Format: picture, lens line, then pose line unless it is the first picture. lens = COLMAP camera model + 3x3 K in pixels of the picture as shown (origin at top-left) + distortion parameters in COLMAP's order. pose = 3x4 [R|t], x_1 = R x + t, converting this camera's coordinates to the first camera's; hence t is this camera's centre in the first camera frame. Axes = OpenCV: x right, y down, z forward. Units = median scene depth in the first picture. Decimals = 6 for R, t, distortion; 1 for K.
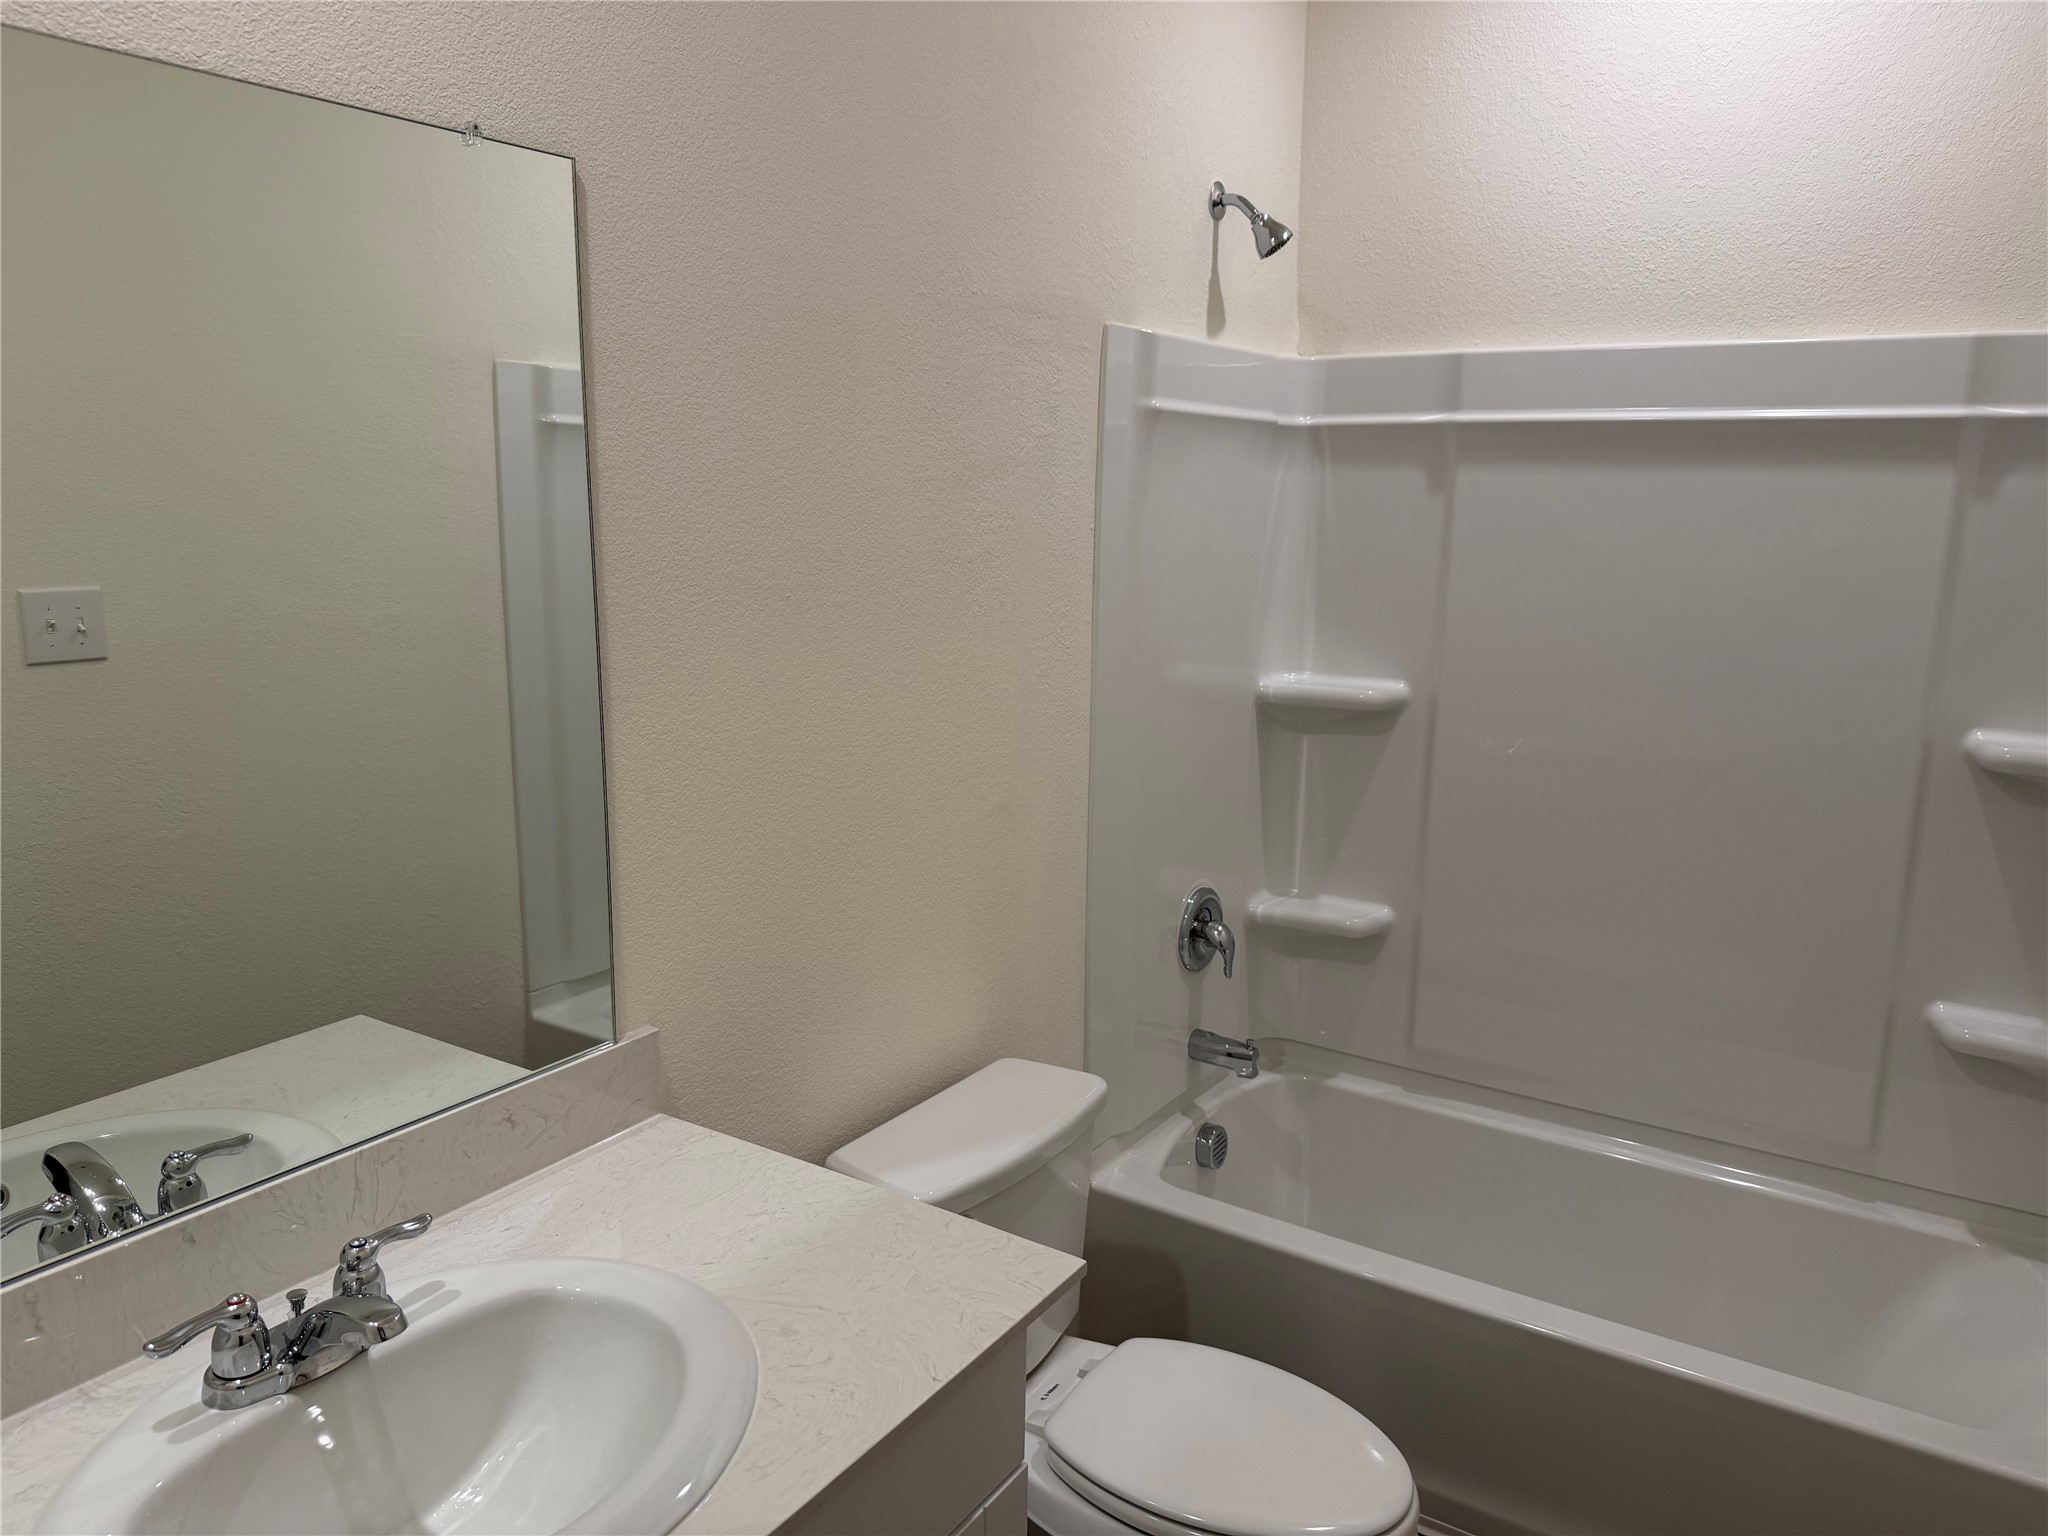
lens RADIAL K [[1444.7, 0, 1013.4], [0, 1444.7, 779.8], [0, 0, 1]] dist [0.018425, -0.024667]
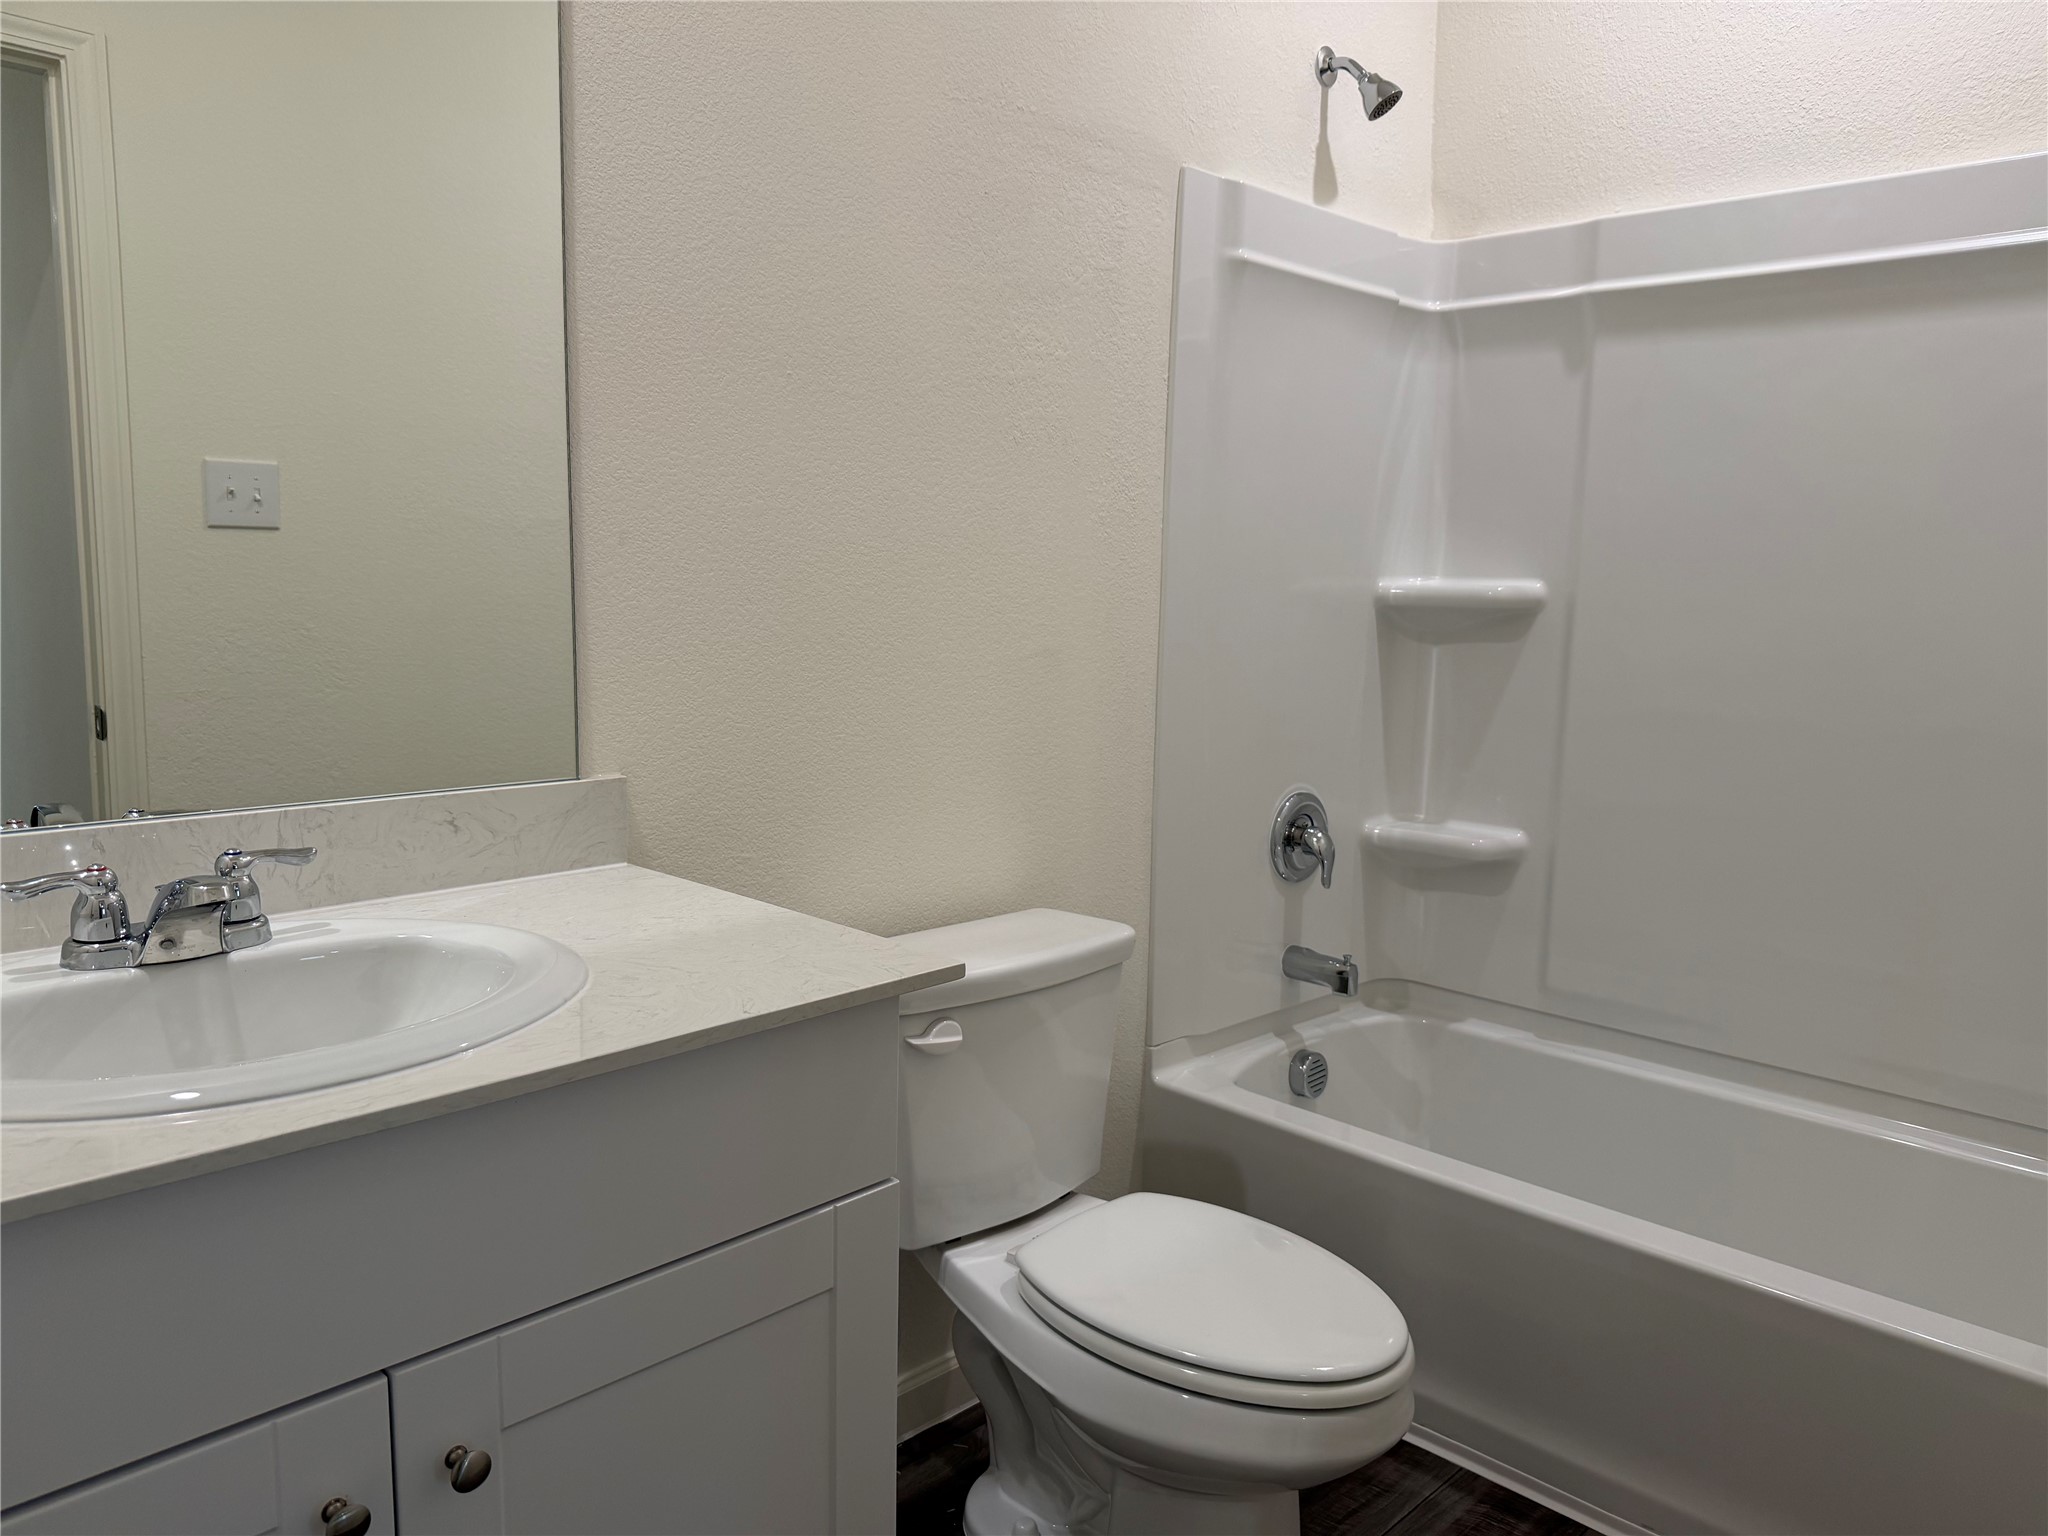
lens RADIAL K [[1444.7, 0, 1016.0], [0, 1444.7, 781.2], [0, 0, 1]] dist [0.018425, -0.024667]
pose [[0.980433, 0.034721, -0.193769, 0.148816], [-0.047023, 0.997135, -0.059256, 0.152433], [0.191156, 0.067208, 0.979256, 0.044060]]
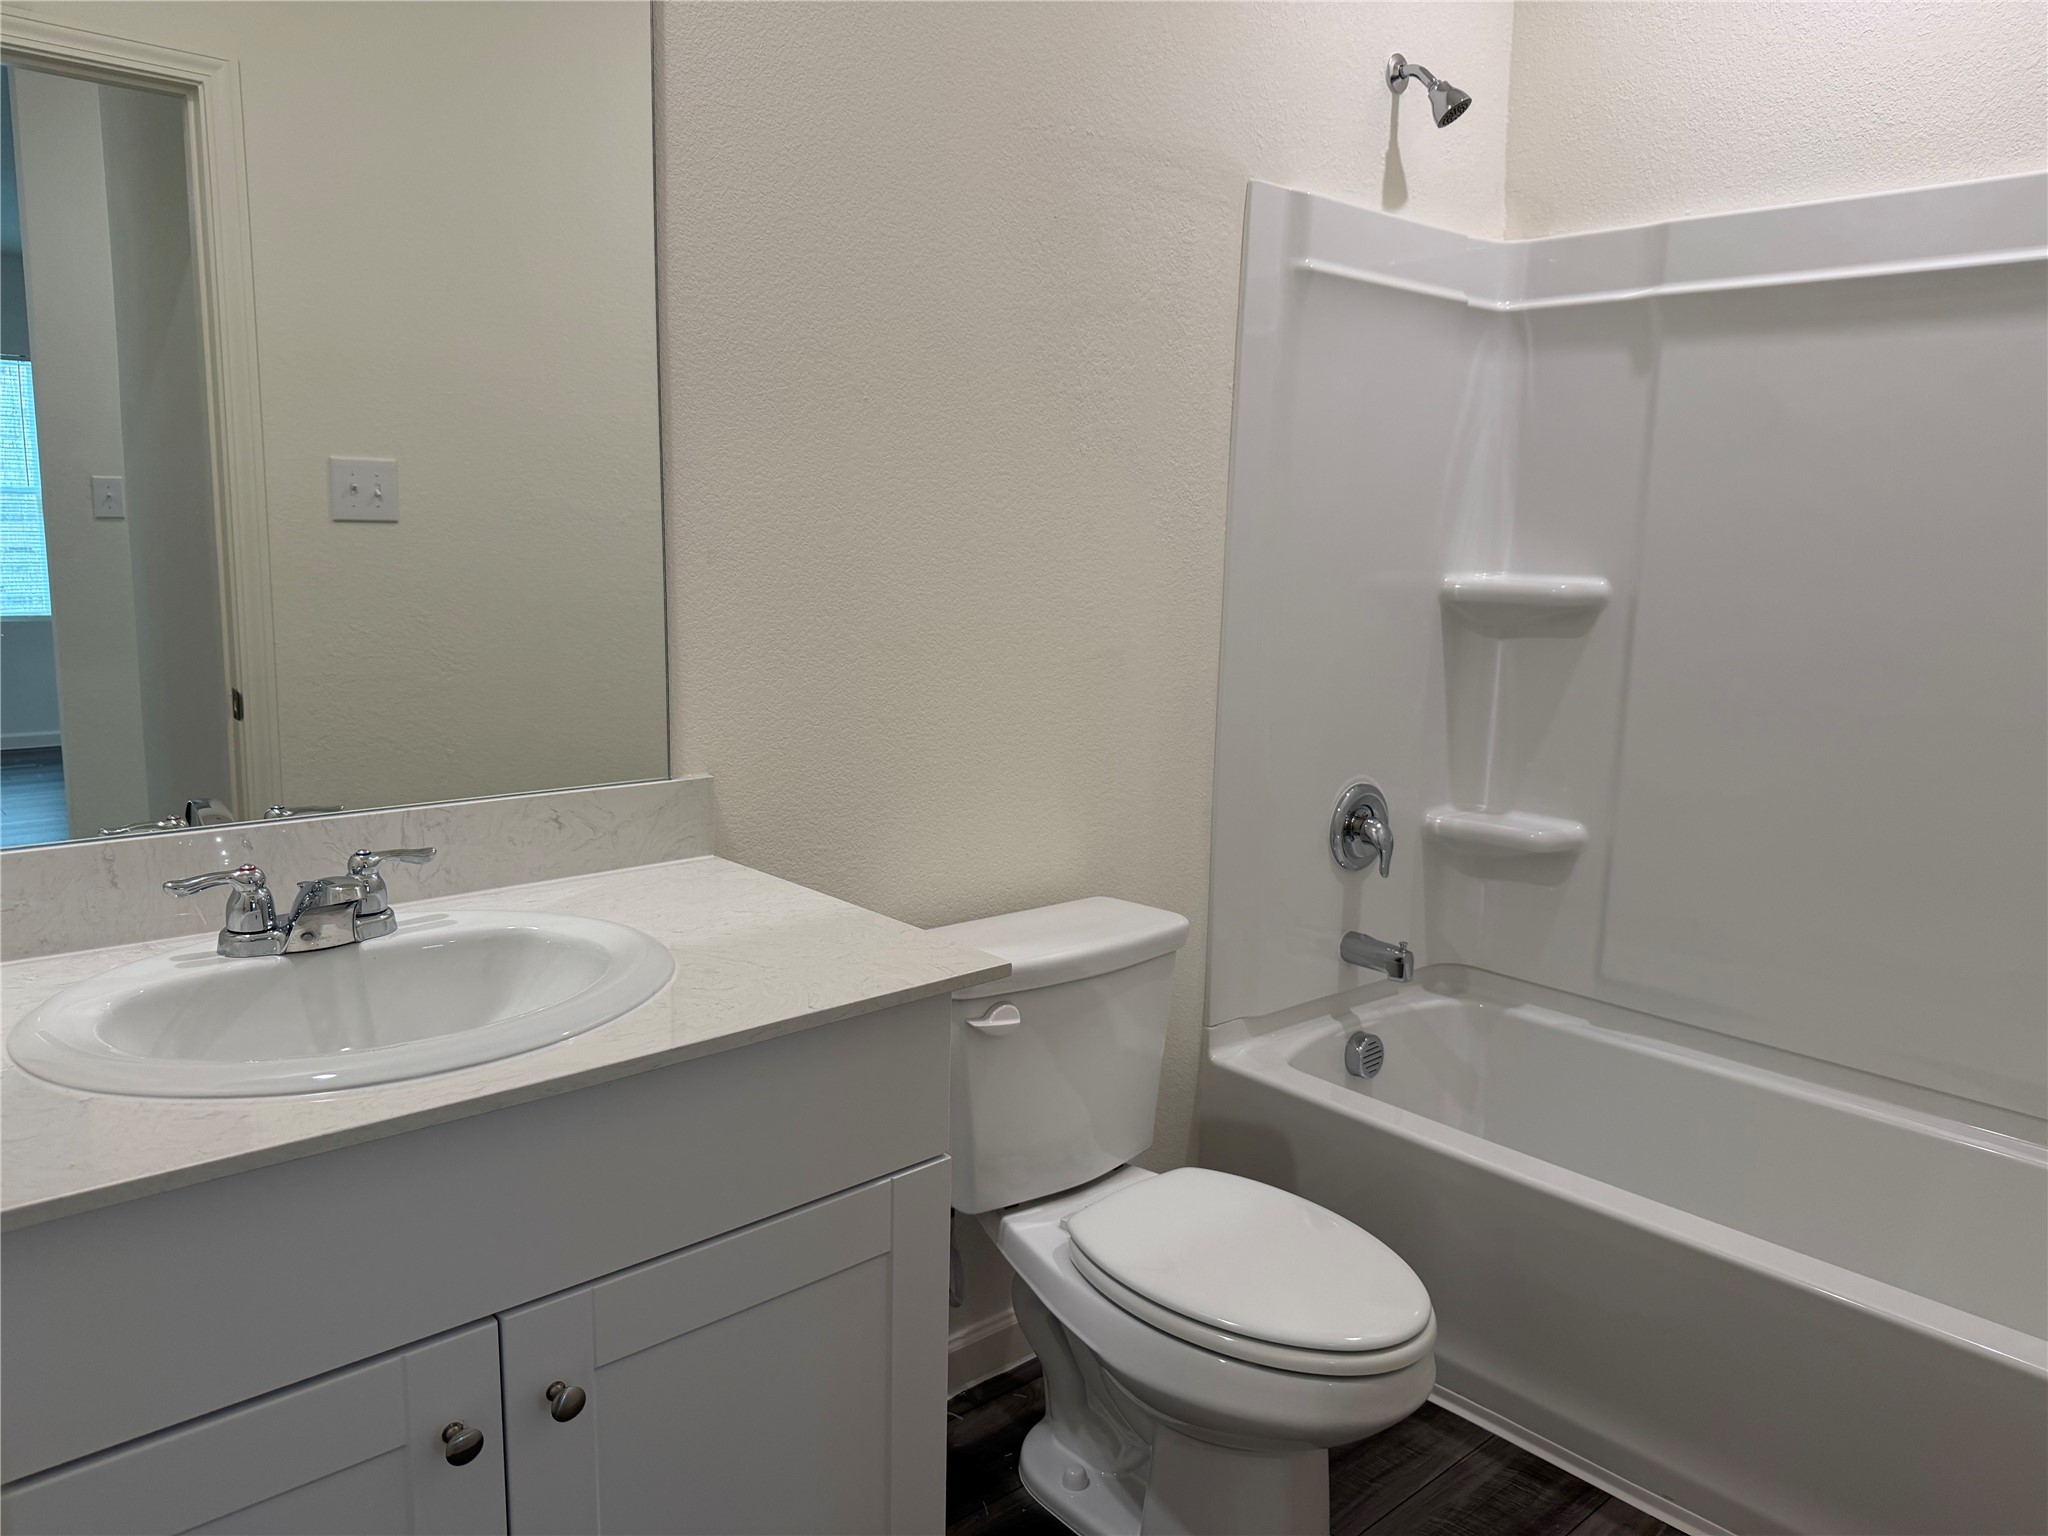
lens RADIAL K [[1444.7, 0, 1025.7], [0, 1444.7, 782.4], [0, 0, 1]] dist [0.018425, -0.024667]
pose [[0.966710, 0.053439, -0.250233, 0.177220], [-0.061801, 0.997758, -0.025673, 0.130353], [0.248300, 0.040283, 0.967845, -0.000250]]
